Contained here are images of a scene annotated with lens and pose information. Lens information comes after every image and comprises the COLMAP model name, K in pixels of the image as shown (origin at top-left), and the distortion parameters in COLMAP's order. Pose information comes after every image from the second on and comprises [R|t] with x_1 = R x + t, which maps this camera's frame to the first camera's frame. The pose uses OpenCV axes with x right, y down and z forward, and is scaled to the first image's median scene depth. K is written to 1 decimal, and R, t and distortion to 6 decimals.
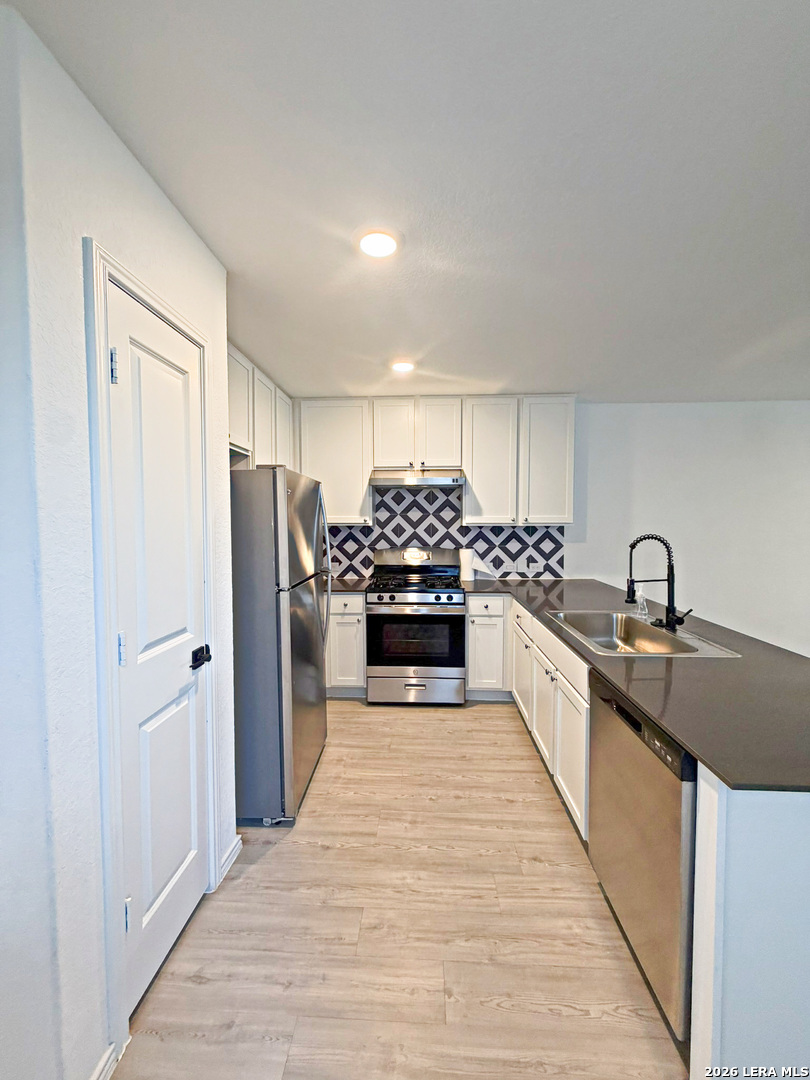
lens RADIAL K [[431.7, 0, 406.9], [0, 431.7, 538.0], [0, 0, 1]] dist [0.003892, 0.000020]
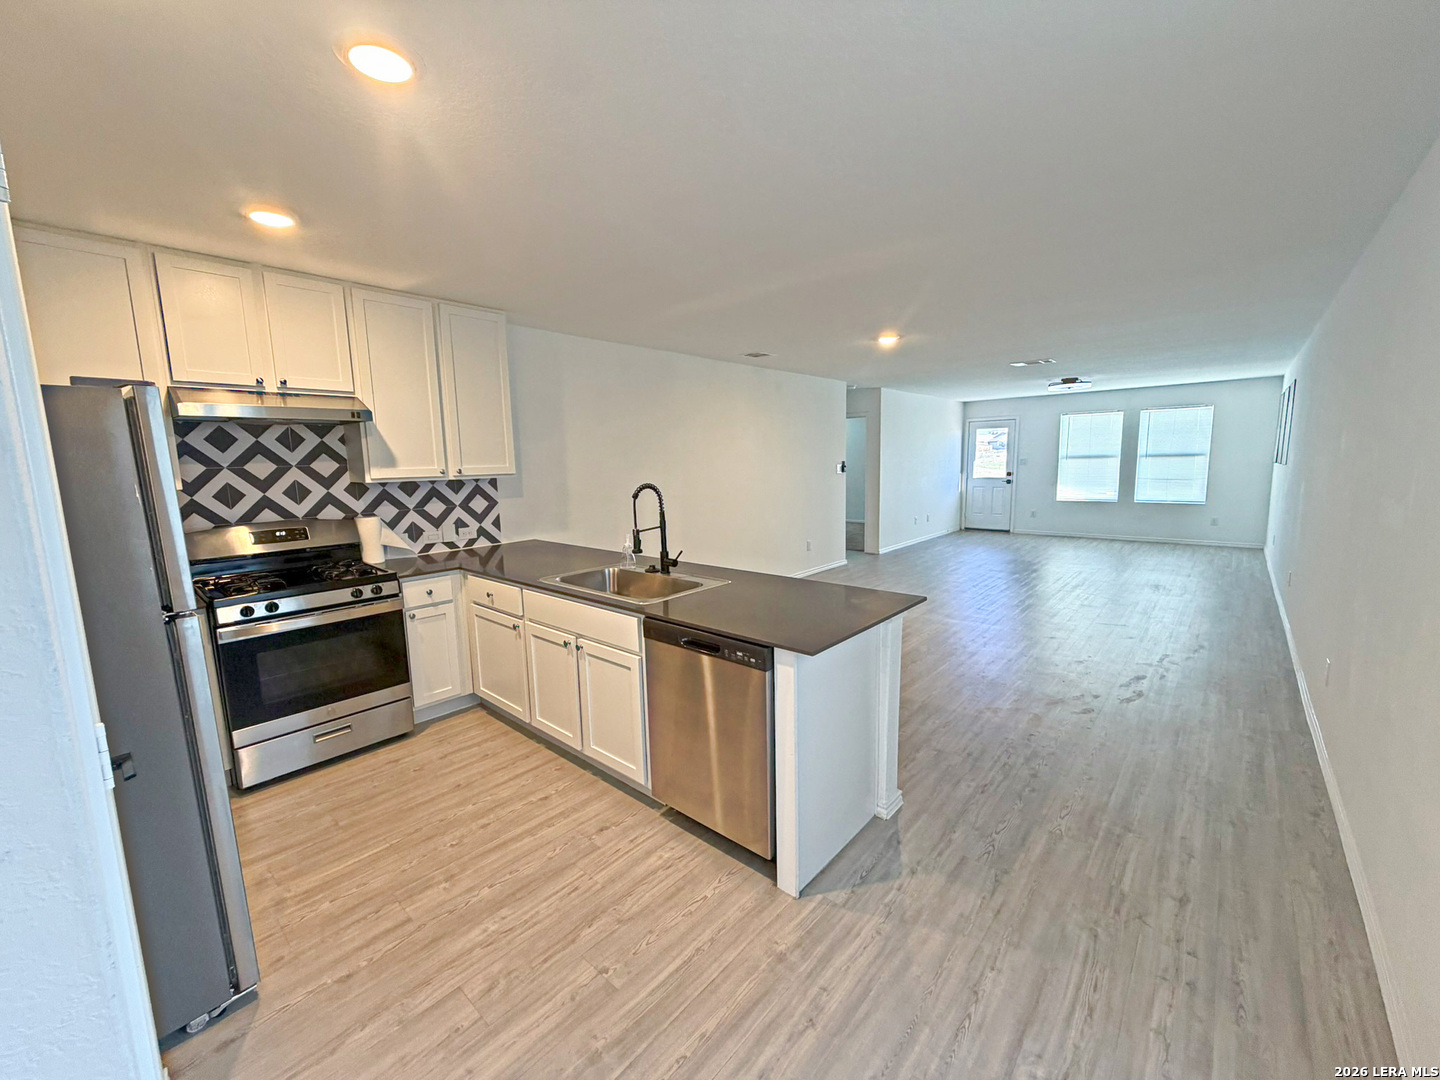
lens RADIAL K [[575.6, 0, 716.5], [0, 575.6, 539.5], [0, 0, 1]] dist [0.003892, 0.000020]
pose [[0.629293, -0.118395, 0.768097, -0.335008], [0.053311, 0.992576, 0.109319, -0.014418], [-0.775337, -0.027846, 0.630933, 0.014292]]
